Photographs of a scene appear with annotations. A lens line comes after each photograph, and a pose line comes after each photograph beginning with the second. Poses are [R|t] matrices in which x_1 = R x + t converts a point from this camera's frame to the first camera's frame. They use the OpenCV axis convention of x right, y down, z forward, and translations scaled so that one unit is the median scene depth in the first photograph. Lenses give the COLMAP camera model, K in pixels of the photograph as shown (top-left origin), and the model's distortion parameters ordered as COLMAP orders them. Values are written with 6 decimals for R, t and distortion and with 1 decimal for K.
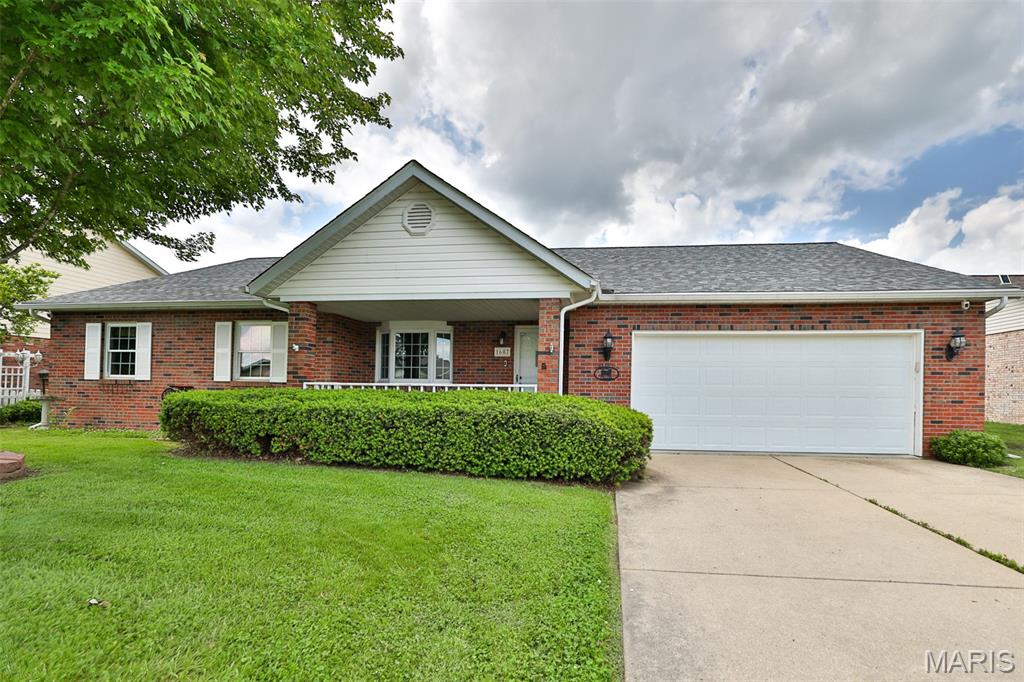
lens RADIAL K [[502.3, 0, 538.5], [0, 502.3, 371.3], [0, 0, 1]] dist [-0.033104, 0.016192]
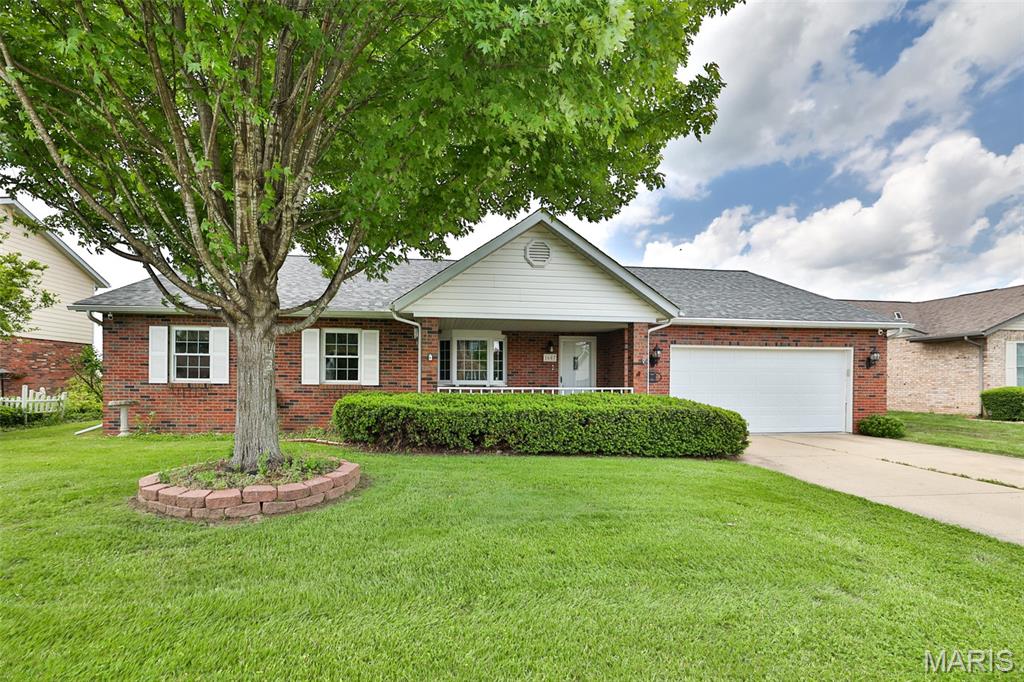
lens RADIAL K [[506.7, 0, 498.4], [0, 506.7, 373.7], [0, 0, 1]] dist [-0.024537, 0.012938]
pose [[0.966579, -0.002792, 0.256355, -0.585218], [-0.004751, 0.999574, 0.028801, -0.040289], [-0.256326, -0.029056, 0.966154, -0.165552]]
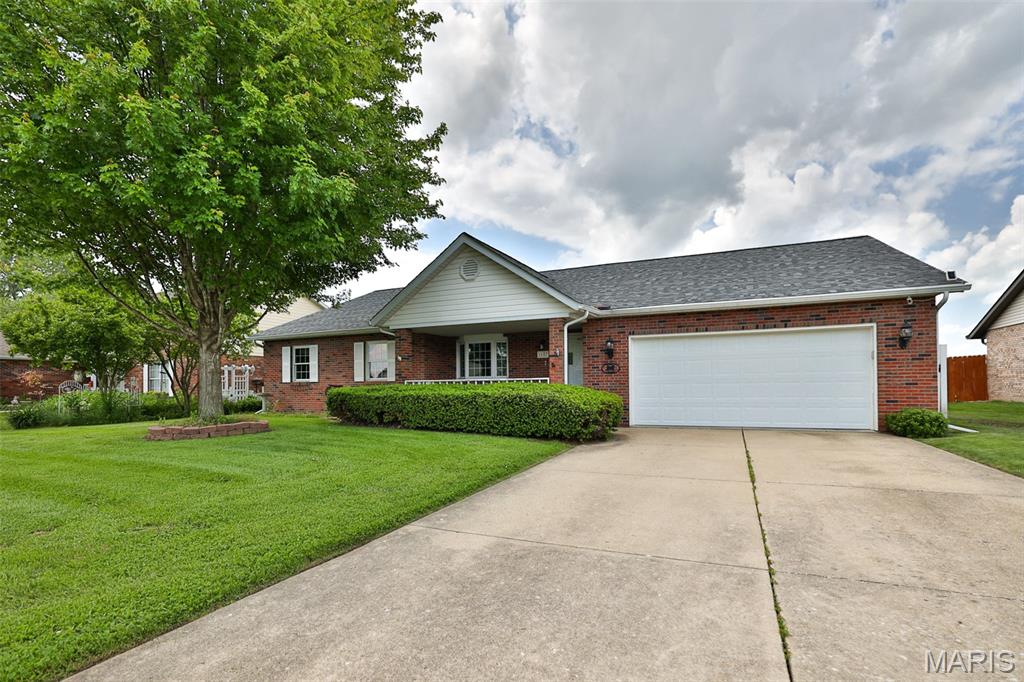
lens RADIAL K [[506.7, 0, 498.4], [0, 506.7, 373.7], [0, 0, 1]] dist [-0.024537, 0.012938]
pose [[0.952872, -0.028886, -0.301993, 0.257762], [0.032495, 0.999448, 0.006935, -0.000785], [0.301626, -0.016422, 0.953285, -0.375830]]
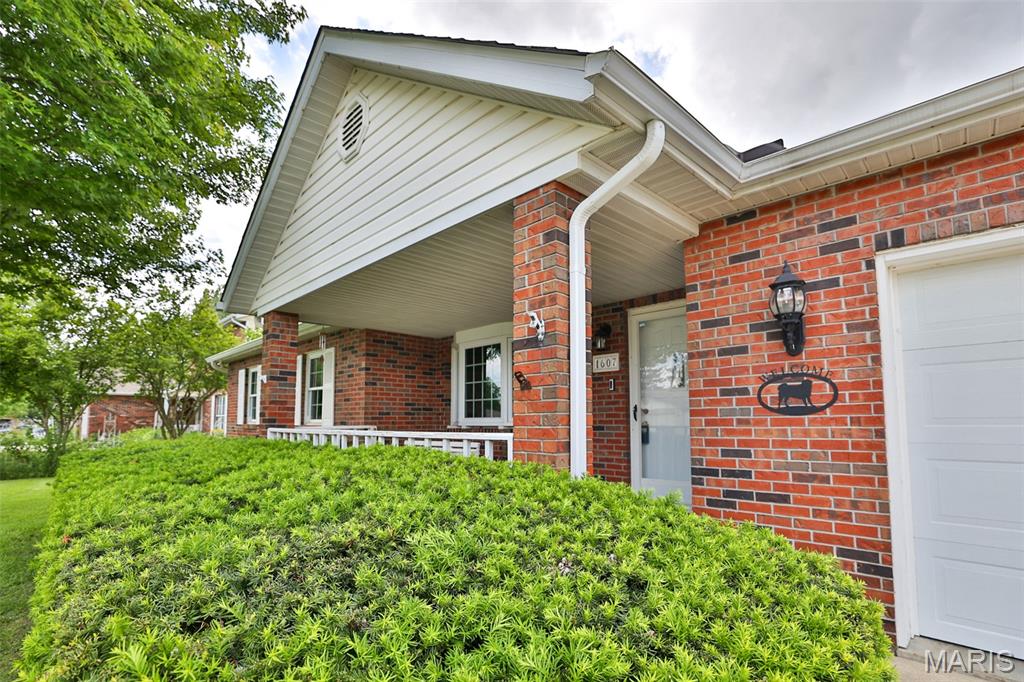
lens RADIAL K [[506.7, 0, 498.4], [0, 506.7, 373.7], [0, 0, 1]] dist [-0.024537, 0.012938]
pose [[0.797609, -0.073352, -0.598698, 0.179910], [0.035397, 0.996560, -0.074940, 0.009358], [0.602135, 0.038581, 0.797461, 0.604844]]
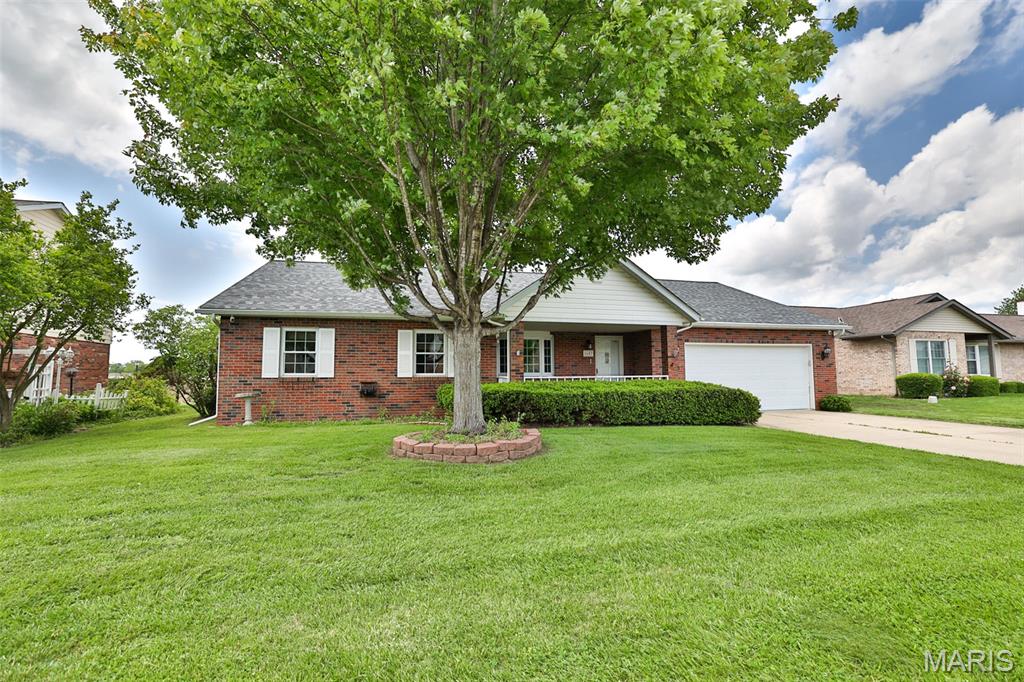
lens RADIAL K [[504.8, 0, 527.5], [0, 504.8, 341.8], [0, 0, 1]] dist [0.001200, 0.000410]
pose [[0.910071, 0.010377, 0.414323, -0.984319], [0.003287, 0.999474, -0.032252, -0.030027], [-0.414440, 0.030713, 0.909558, -0.316382]]
